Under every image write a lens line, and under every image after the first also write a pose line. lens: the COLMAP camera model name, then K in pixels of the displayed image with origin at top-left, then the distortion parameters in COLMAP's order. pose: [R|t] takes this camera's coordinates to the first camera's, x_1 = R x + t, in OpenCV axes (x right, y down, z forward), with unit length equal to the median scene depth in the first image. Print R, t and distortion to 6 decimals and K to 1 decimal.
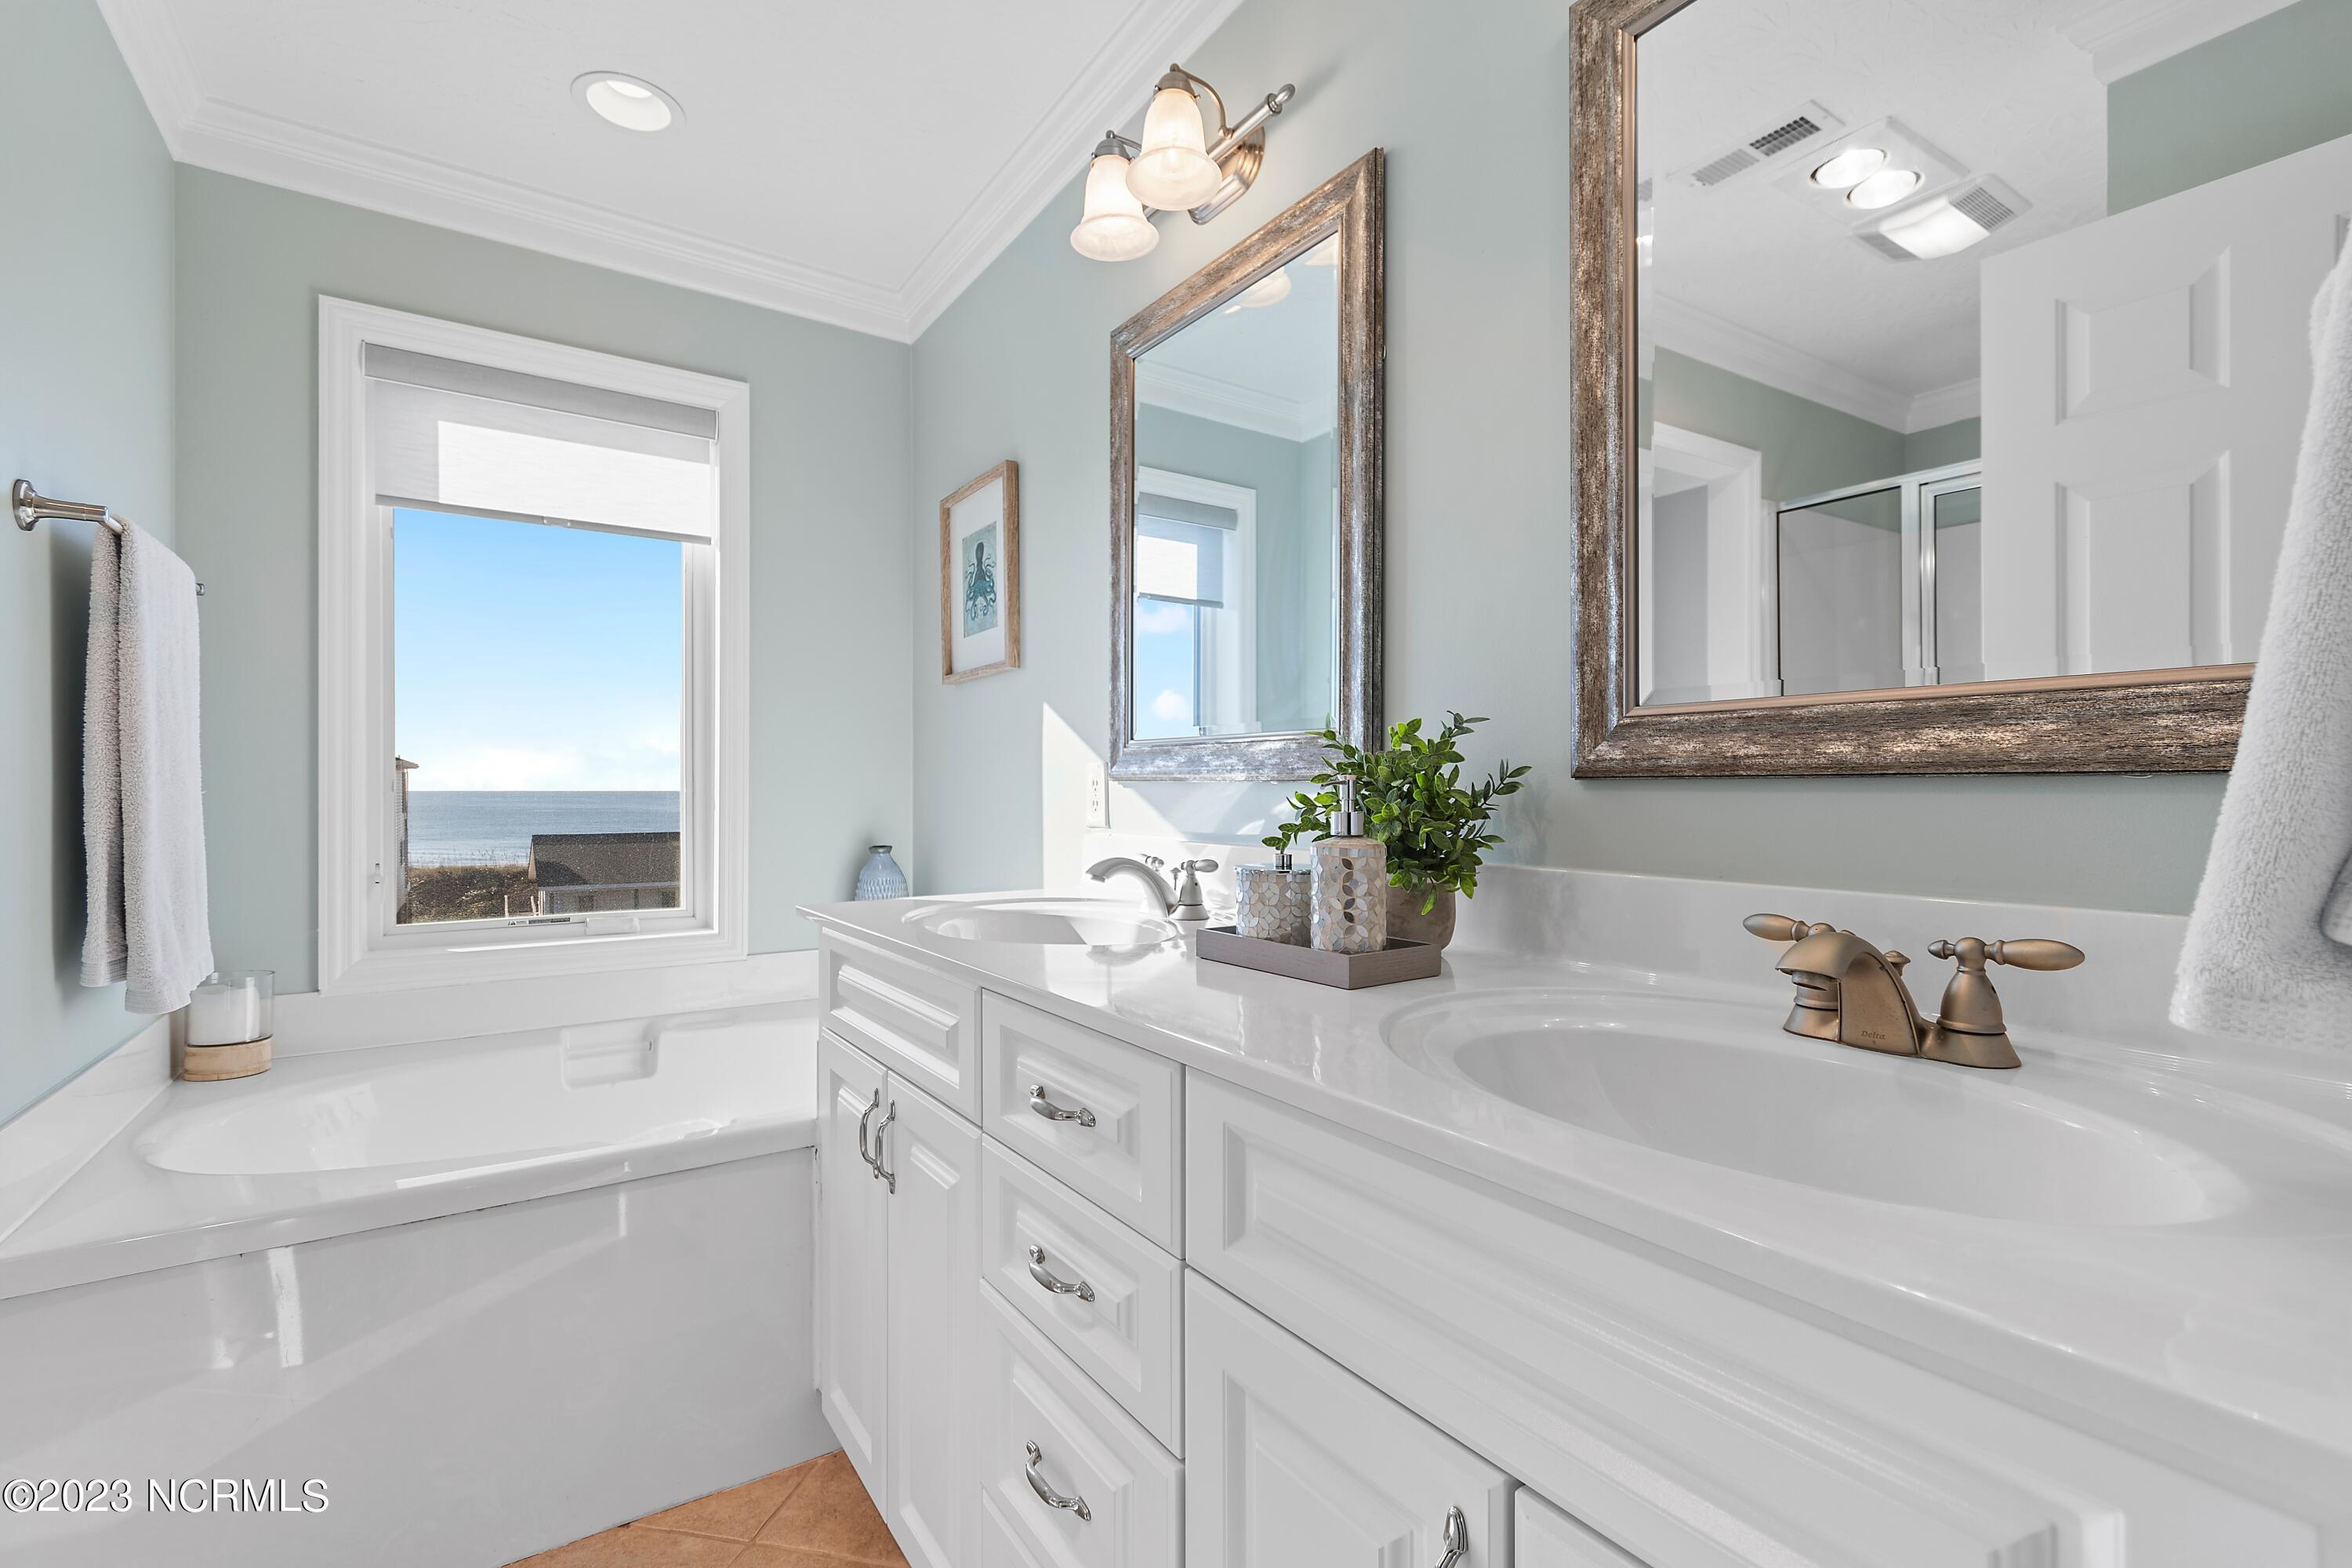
lens RADIAL K [[1045.0, 0, 1180.6], [0, 1045.0, 786.0], [0, 0, 1]] dist [0.001994, -0.000130]
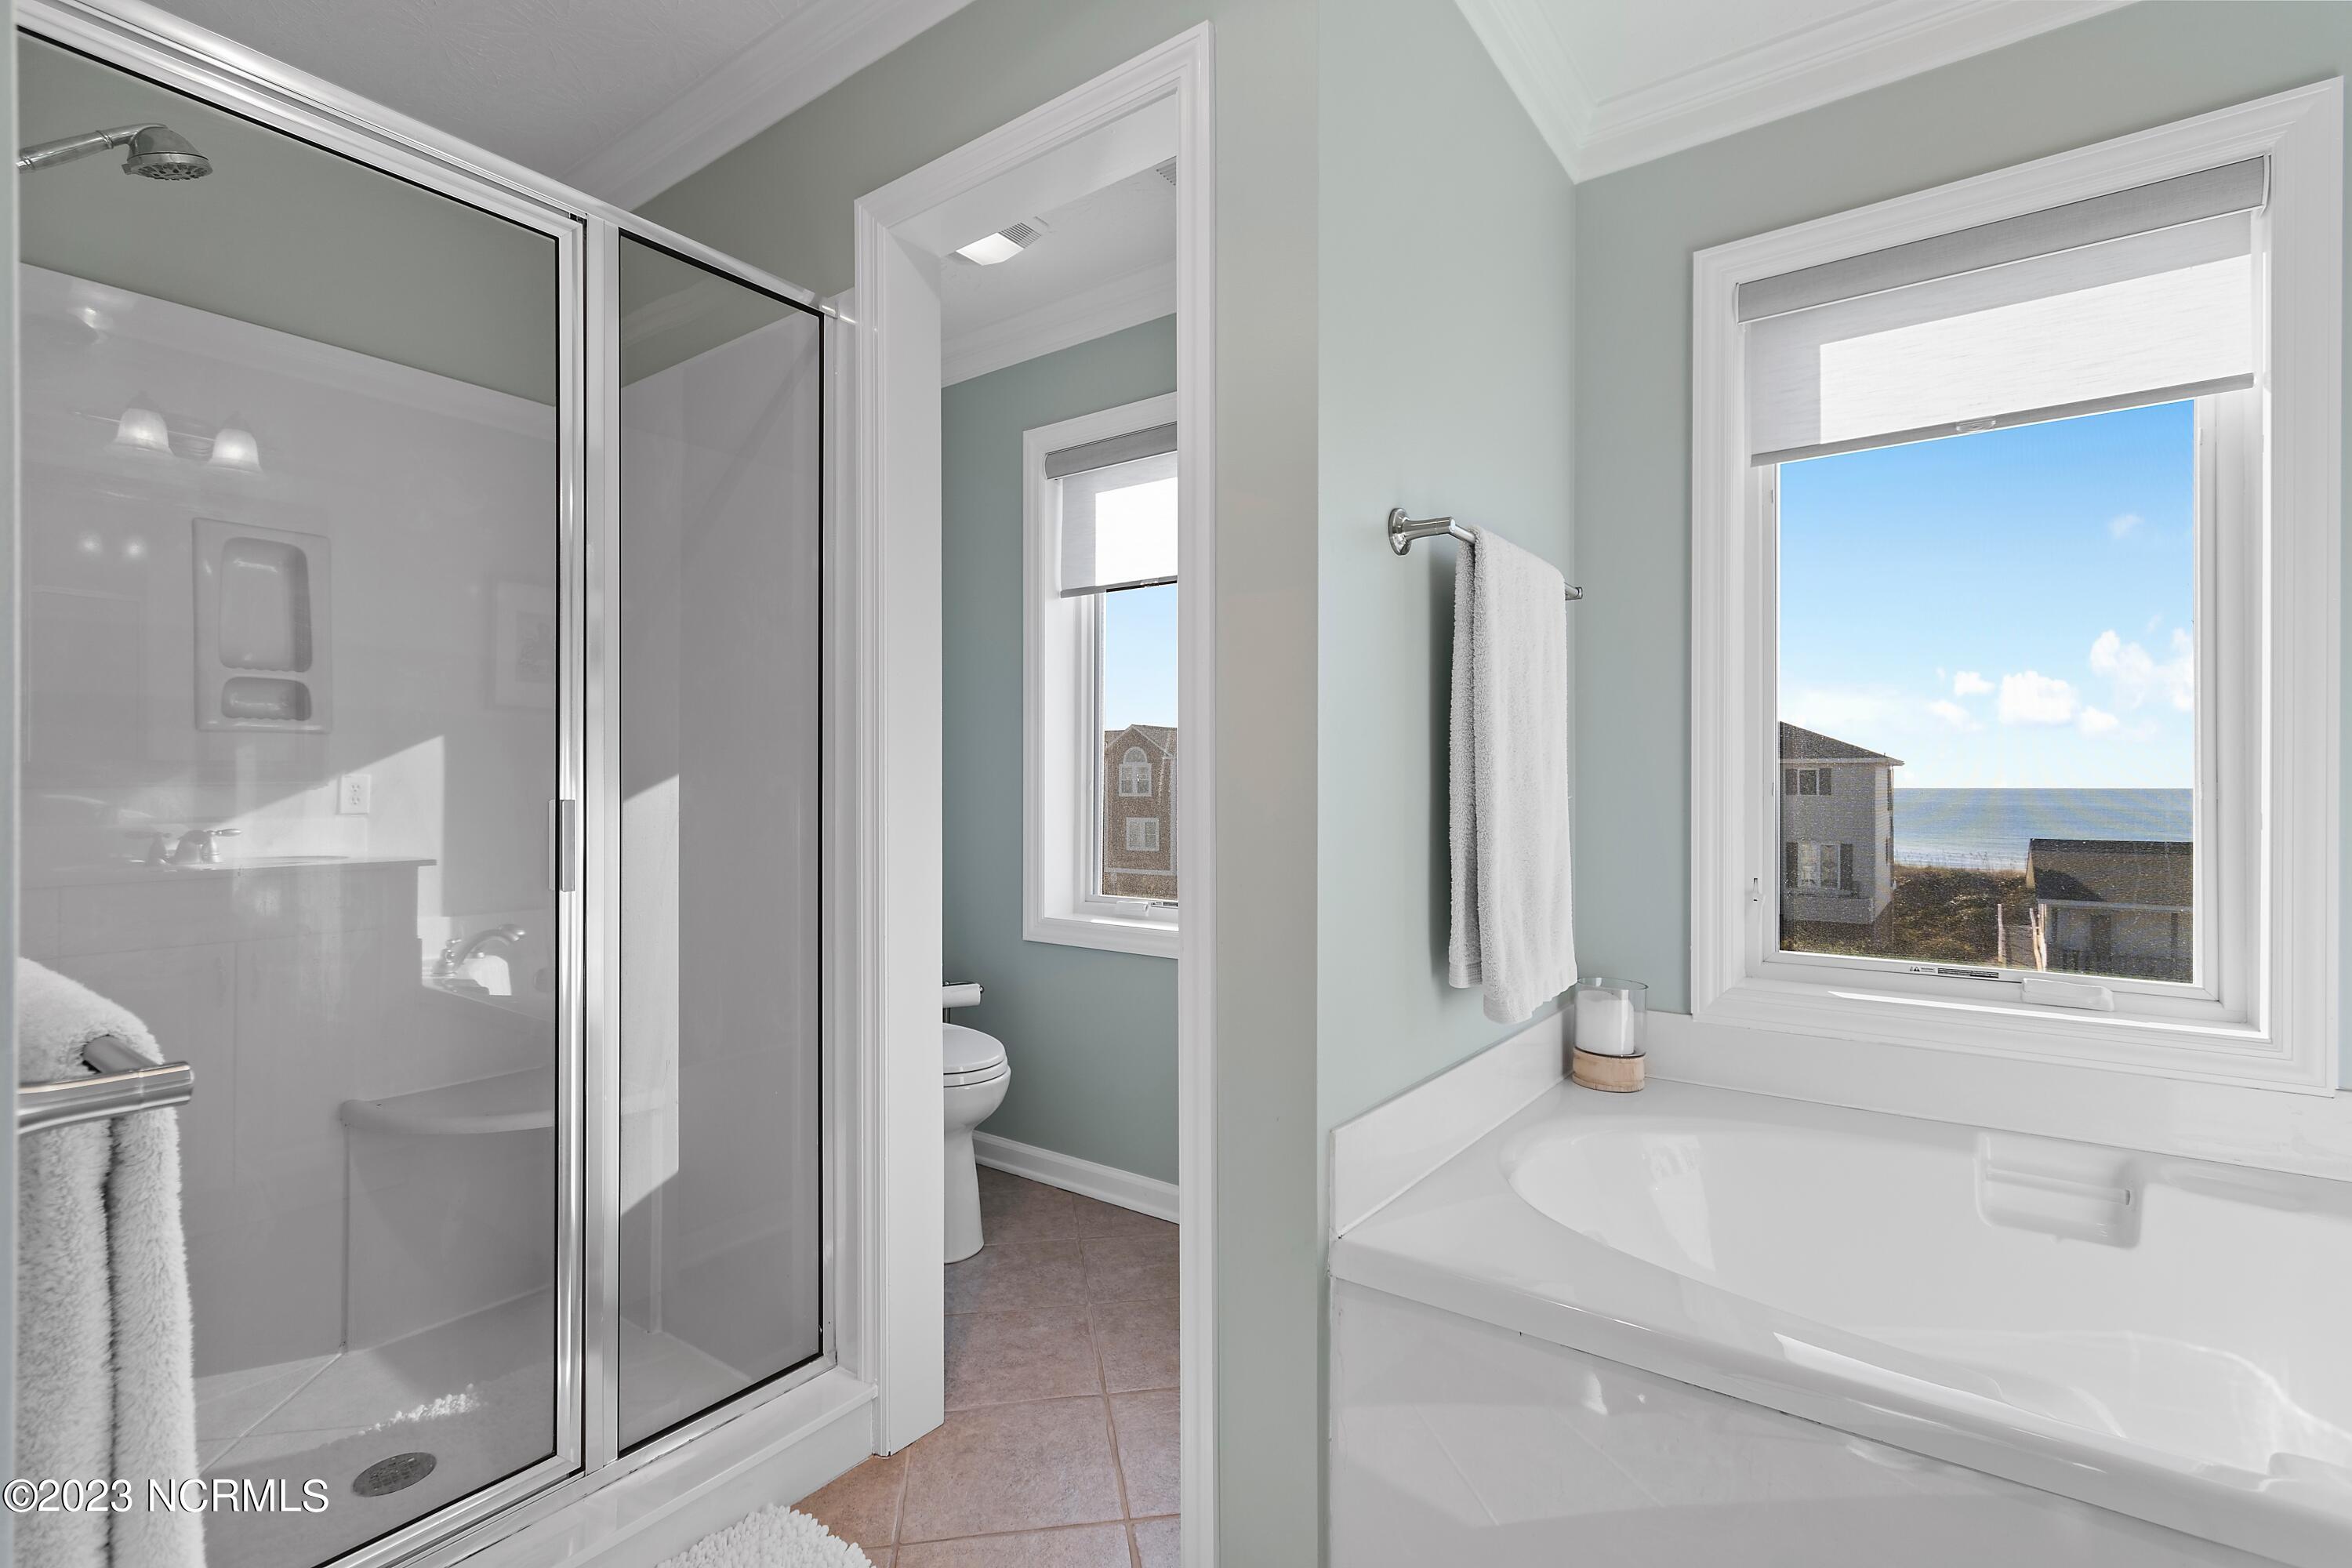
lens RADIAL K [[1075.7, 0, 1170.5], [0, 1075.7, 783.5], [0, 0, 1]] dist [0.009456, -0.001297]
pose [[0.334810, -0.001915, -0.942284, -0.083214], [0.002473, 0.999996, -0.001154, -0.005152], [0.942283, -0.001944, 0.334813, 0.240580]]
